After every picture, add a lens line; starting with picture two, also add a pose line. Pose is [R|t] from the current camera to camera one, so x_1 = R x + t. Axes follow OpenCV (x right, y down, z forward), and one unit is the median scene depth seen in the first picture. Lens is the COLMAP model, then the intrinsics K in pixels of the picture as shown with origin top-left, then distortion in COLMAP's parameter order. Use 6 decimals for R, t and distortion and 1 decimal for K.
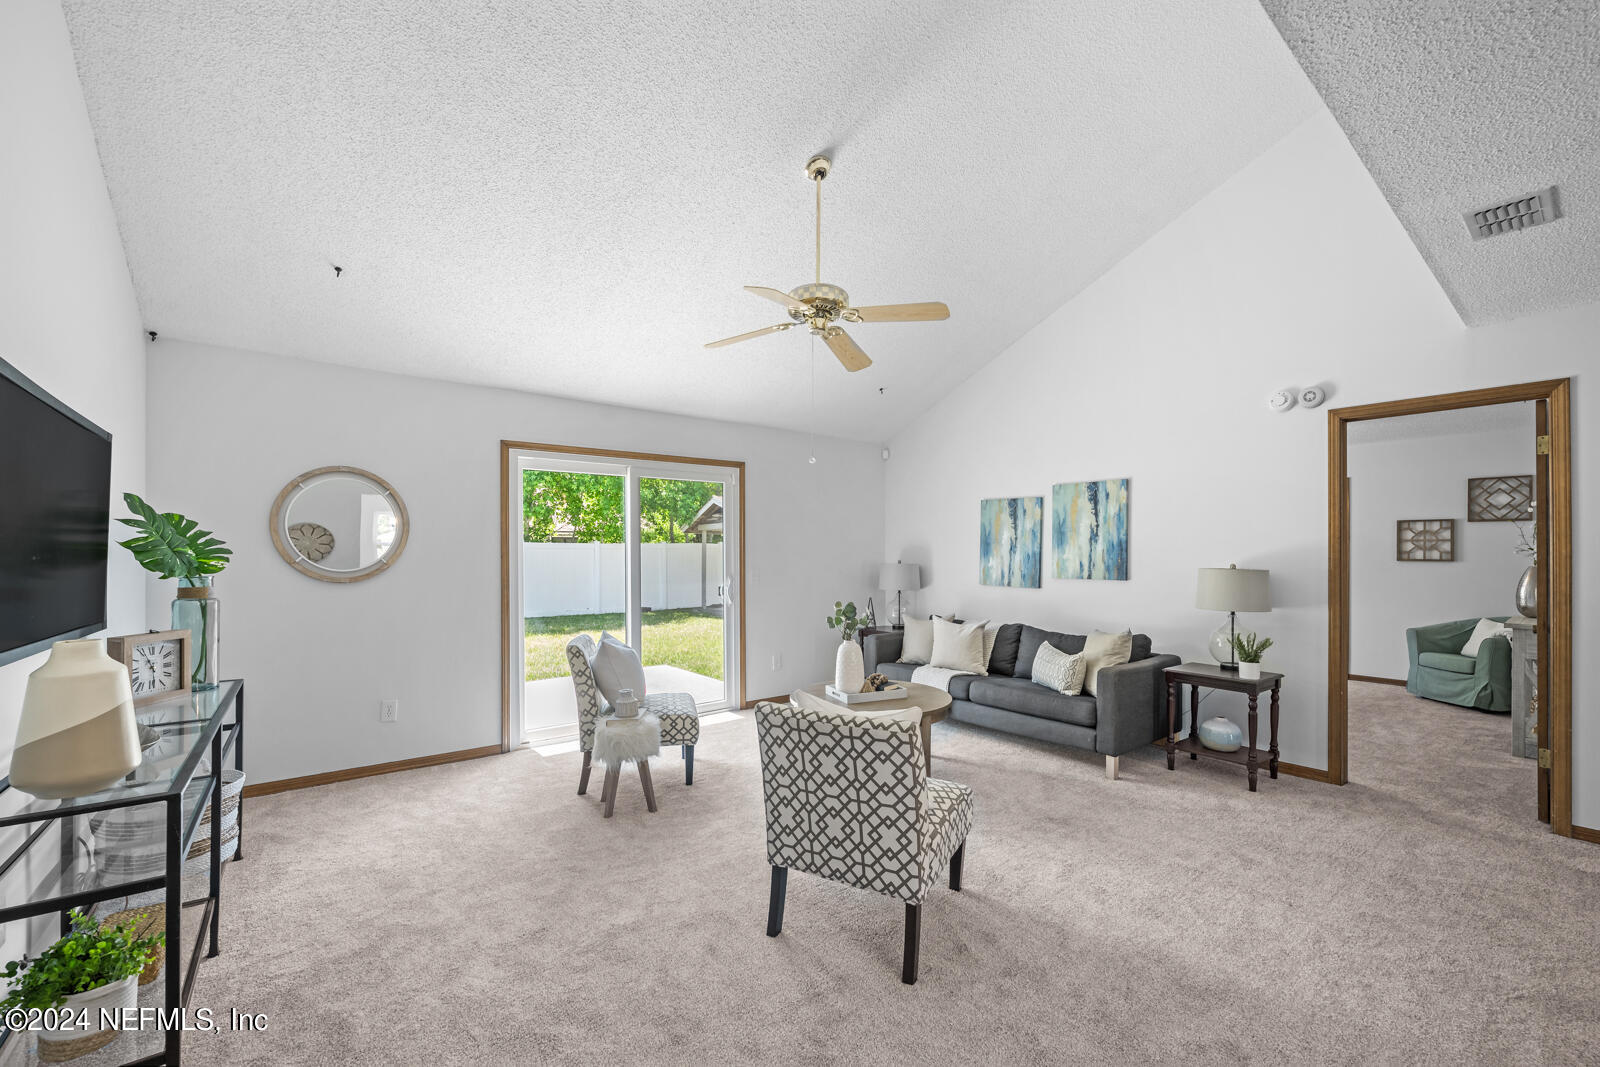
lens RADIAL K [[643.4, 0, 786.1], [0, 643.4, 548.0], [0, 0, 1]] dist [0.000086, 0.000065]
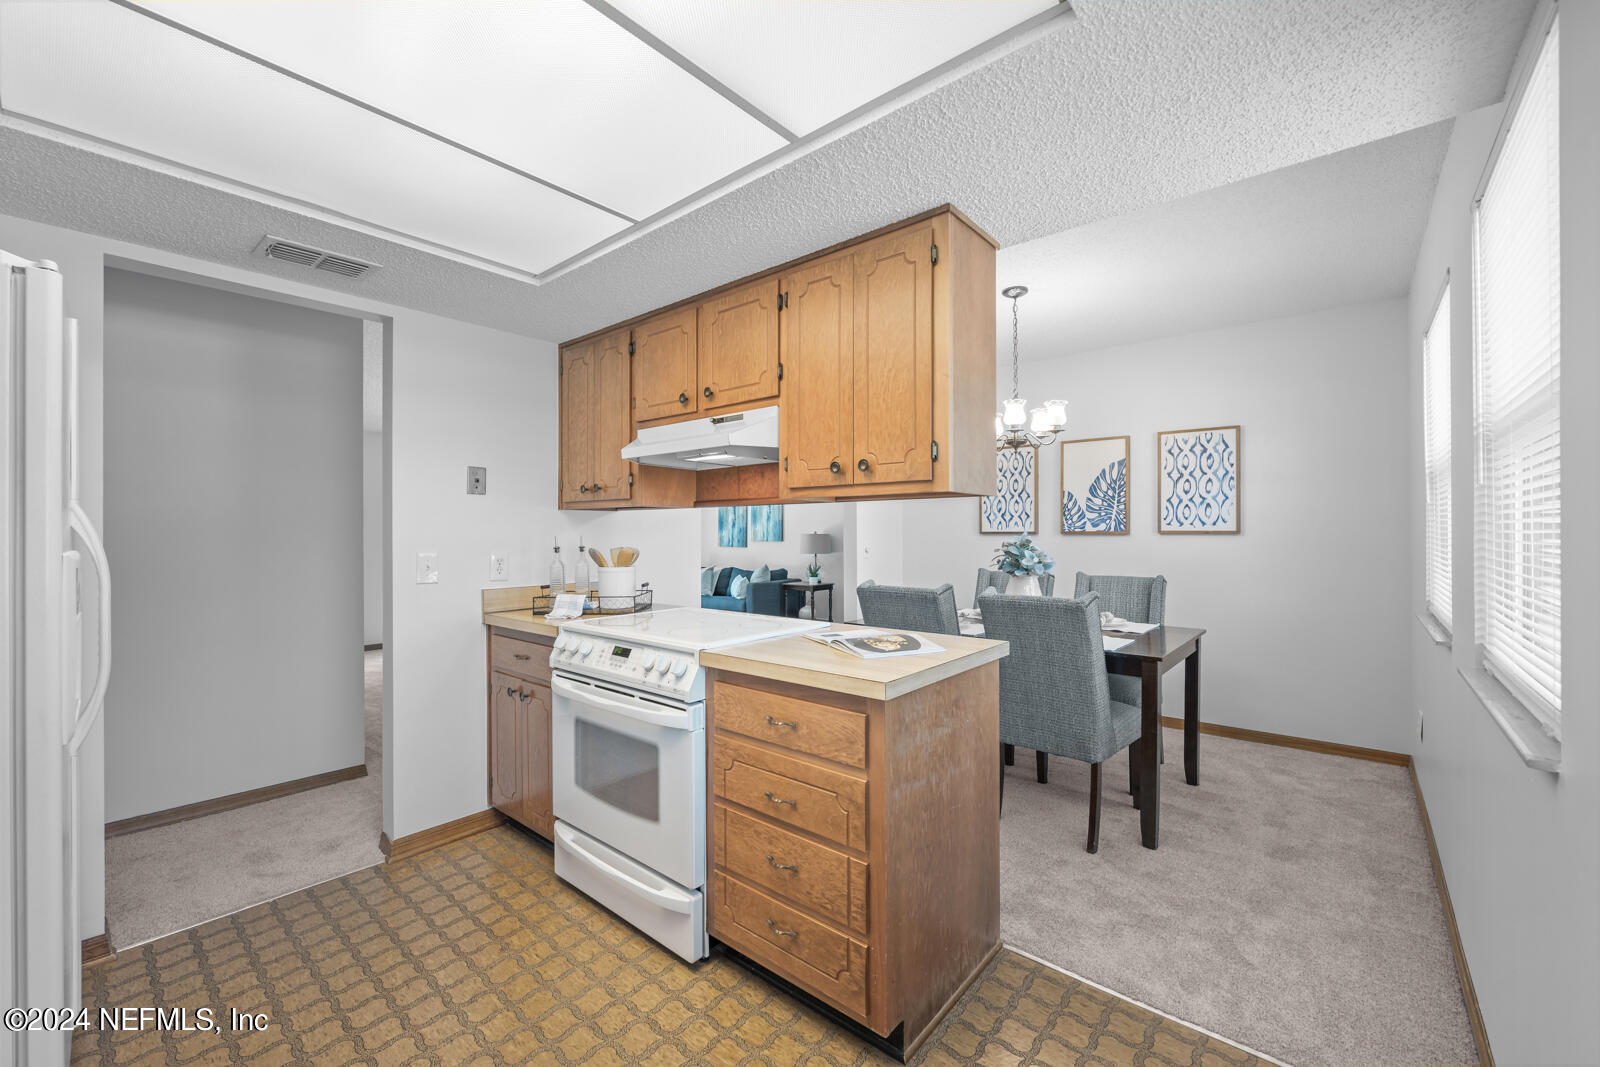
lens RADIAL K [[643.4, 0, 806.6], [0, 643.4, 524.6], [0, 0, 1]] dist [0.000086, 0.000065]
pose [[0.977045, -0.007797, 0.212892, 0.187221], [0.008679, 0.999957, -0.003210, 0.007064], [-0.212857, 0.004984, 0.977071, -0.802706]]
